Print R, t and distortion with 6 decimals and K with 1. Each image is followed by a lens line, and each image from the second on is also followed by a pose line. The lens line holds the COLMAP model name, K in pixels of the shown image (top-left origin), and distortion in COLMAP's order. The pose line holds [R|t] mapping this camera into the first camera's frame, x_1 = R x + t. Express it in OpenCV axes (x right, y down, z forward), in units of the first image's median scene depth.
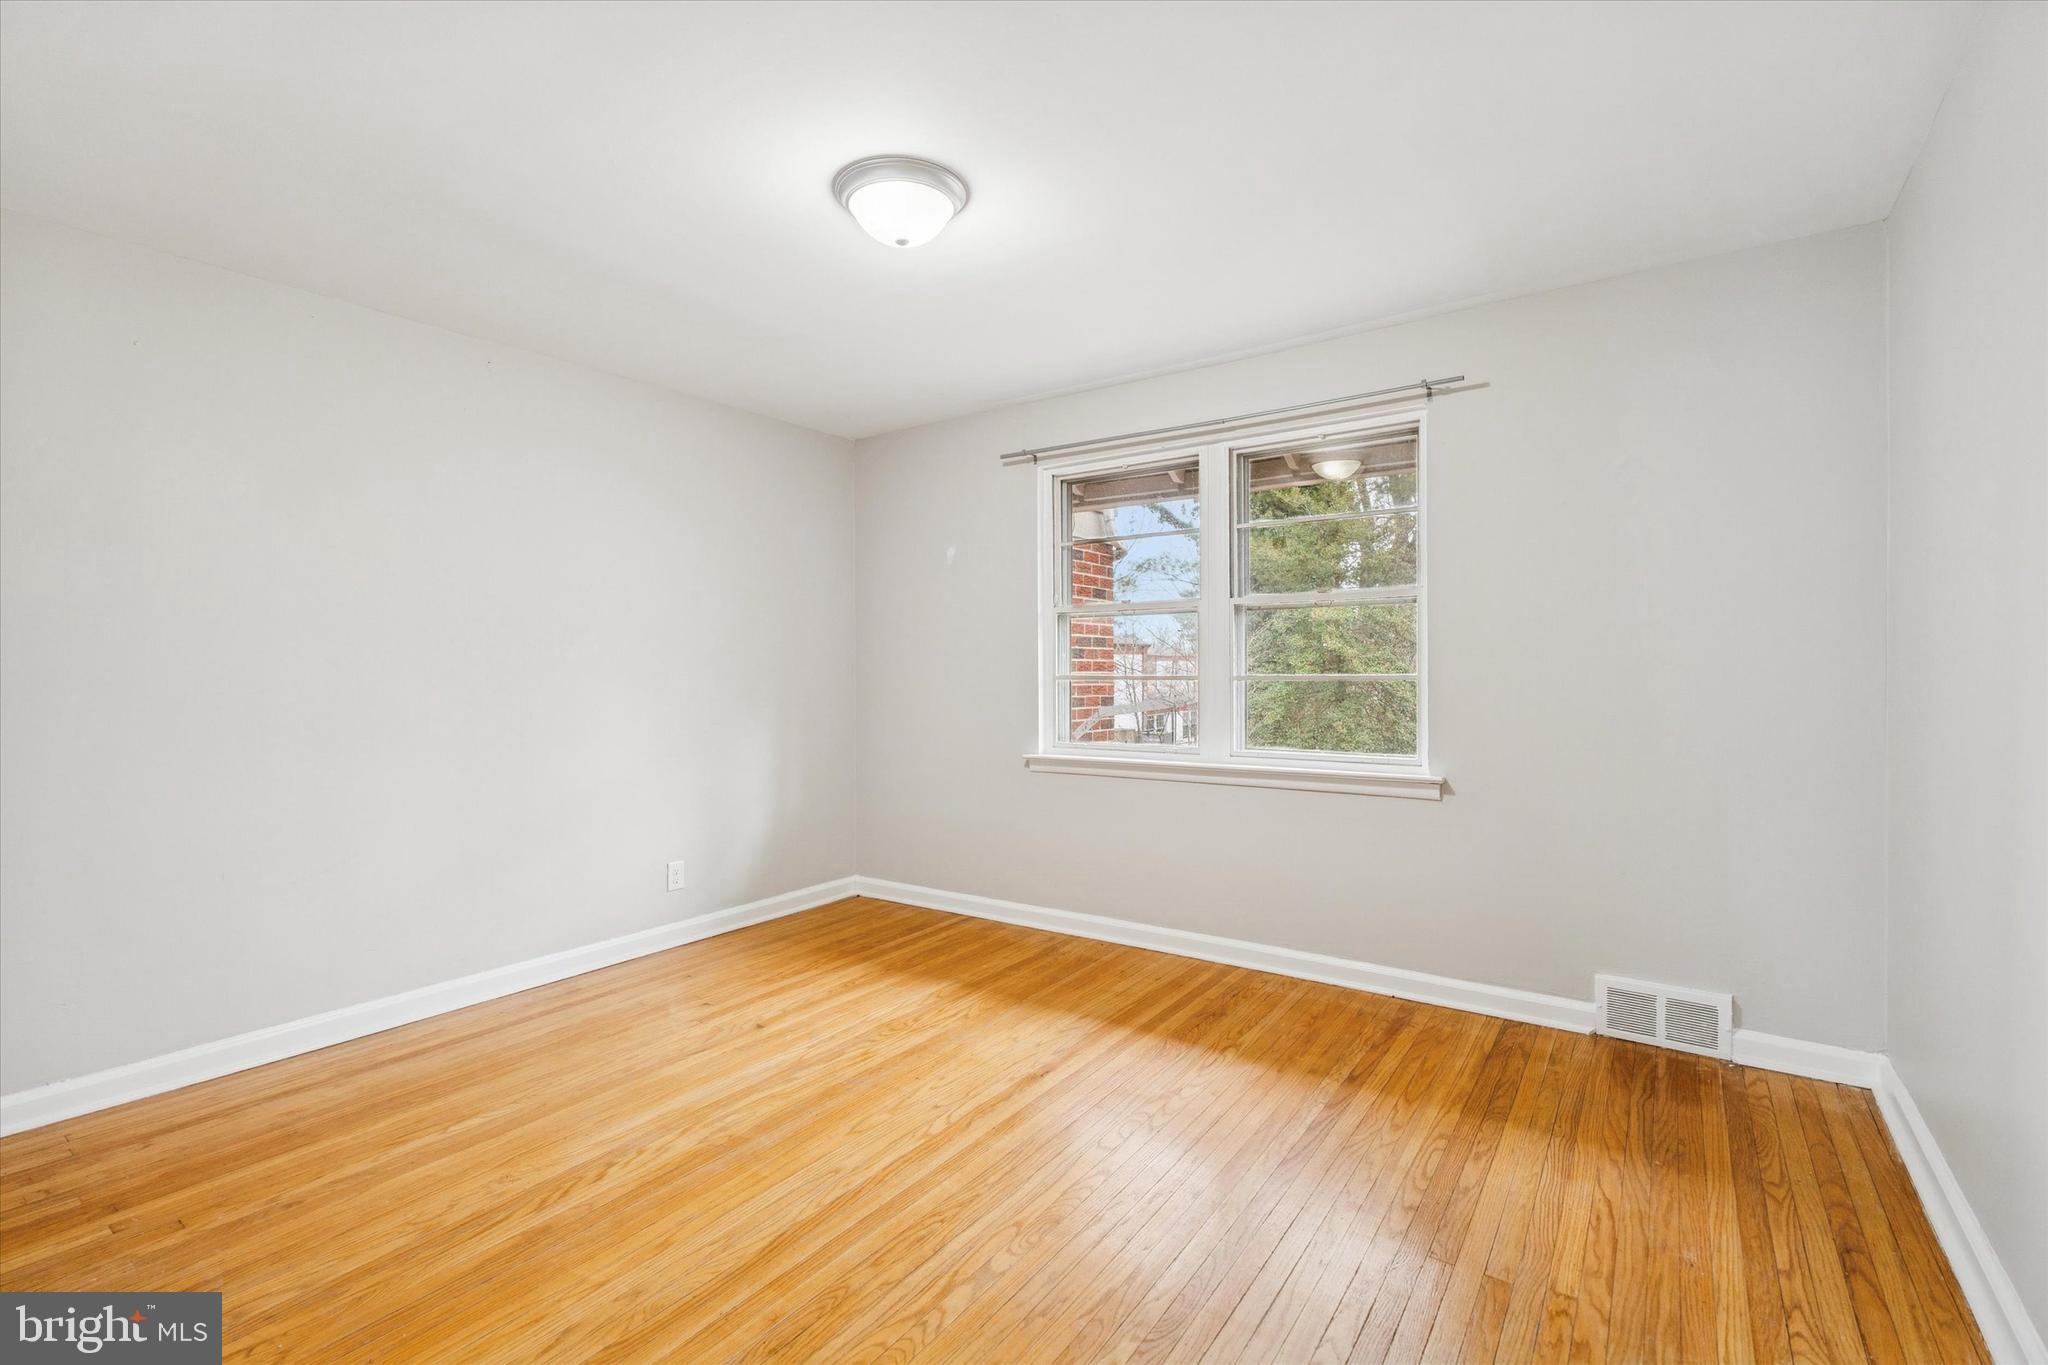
lens RADIAL K [[924.2, 0, 1025.1], [0, 924.2, 673.9], [0, 0, 1]] dist [-0.004623, -0.001488]
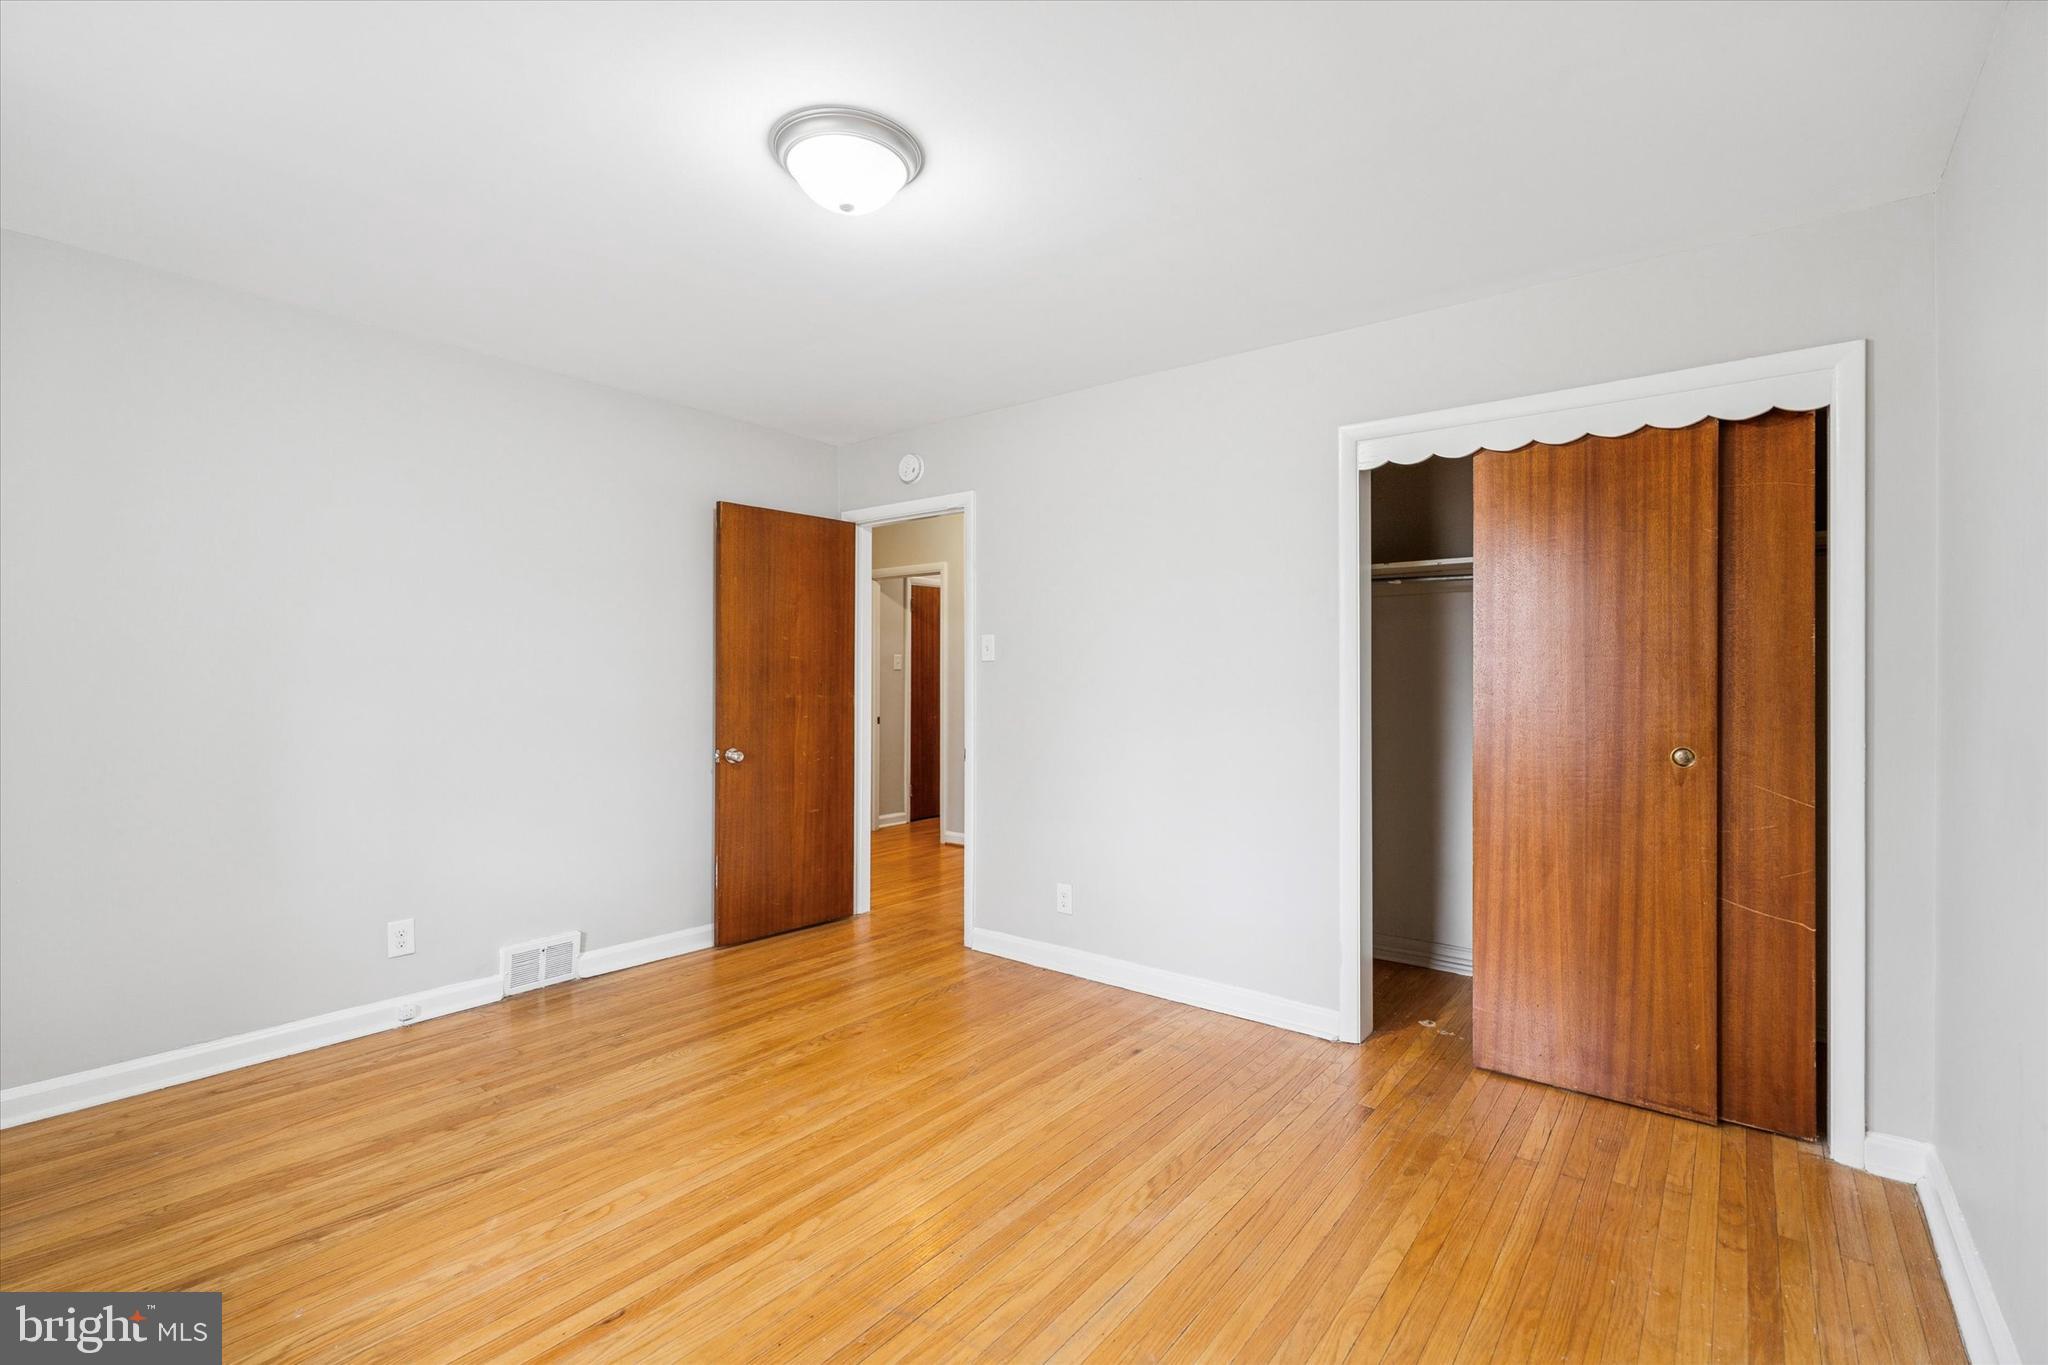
lens RADIAL K [[924.2, 0, 1021.7], [0, 924.2, 680.3], [0, 0, 1]] dist [-0.004623, -0.001488]
pose [[-0.998911, 0.000251, 0.046663, -0.350704], [0.000886, 0.999907, 0.013577, -0.026903], [-0.046656, 0.013603, -0.998818, 1.942937]]
